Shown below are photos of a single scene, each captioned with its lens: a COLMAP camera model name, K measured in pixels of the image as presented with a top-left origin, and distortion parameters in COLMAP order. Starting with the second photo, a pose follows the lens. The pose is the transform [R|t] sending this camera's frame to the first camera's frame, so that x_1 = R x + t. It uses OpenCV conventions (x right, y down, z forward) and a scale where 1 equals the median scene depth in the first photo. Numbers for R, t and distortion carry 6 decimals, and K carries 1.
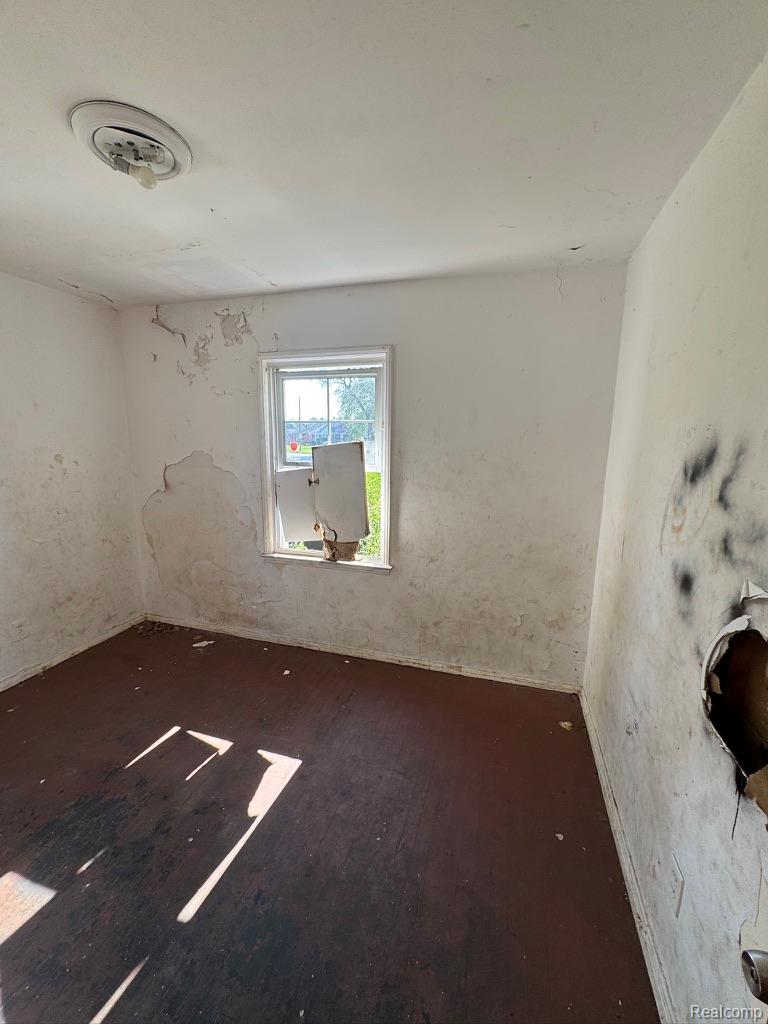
lens RADIAL K [[409.6, 0, 384.8], [0, 409.6, 512.4], [0, 0, 1]] dist [-0.003815, 0.000763]
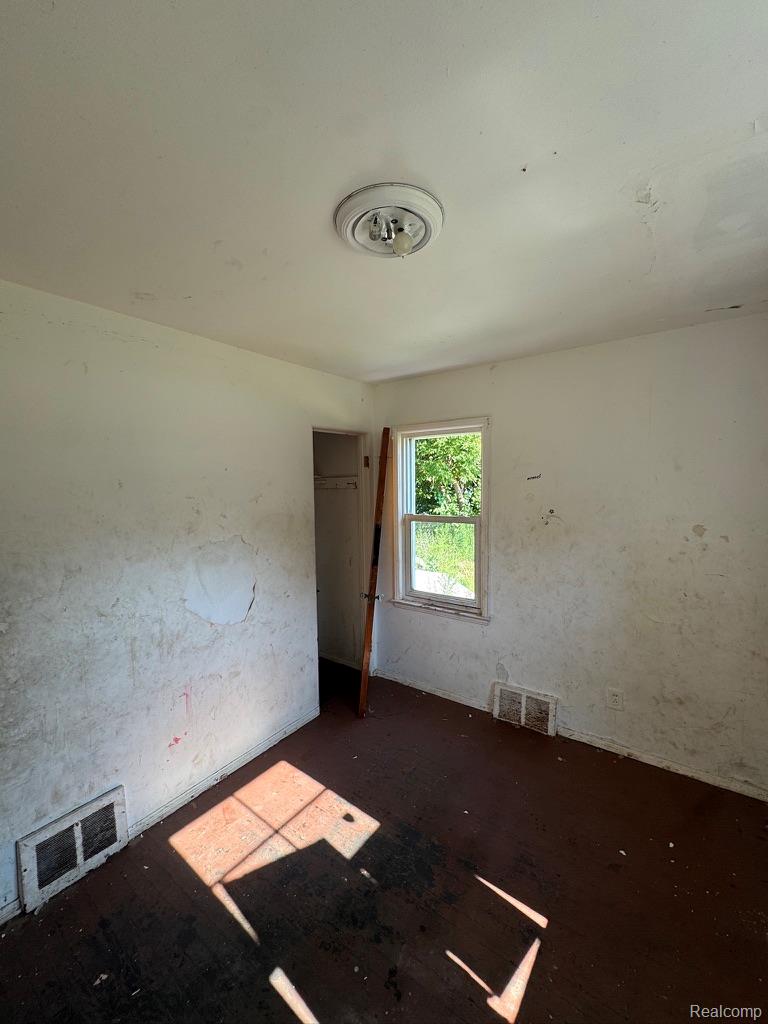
lens RADIAL K [[409.6, 0, 382.0], [0, 409.6, 511.5], [0, 0, 1]] dist [-0.003815, 0.000763]
pose [[-0.326730, 0.061603, -0.943108, 0.164466], [-0.159541, 0.979959, 0.119281, -0.167364], [0.931555, 0.189437, -0.310354, 0.675425]]
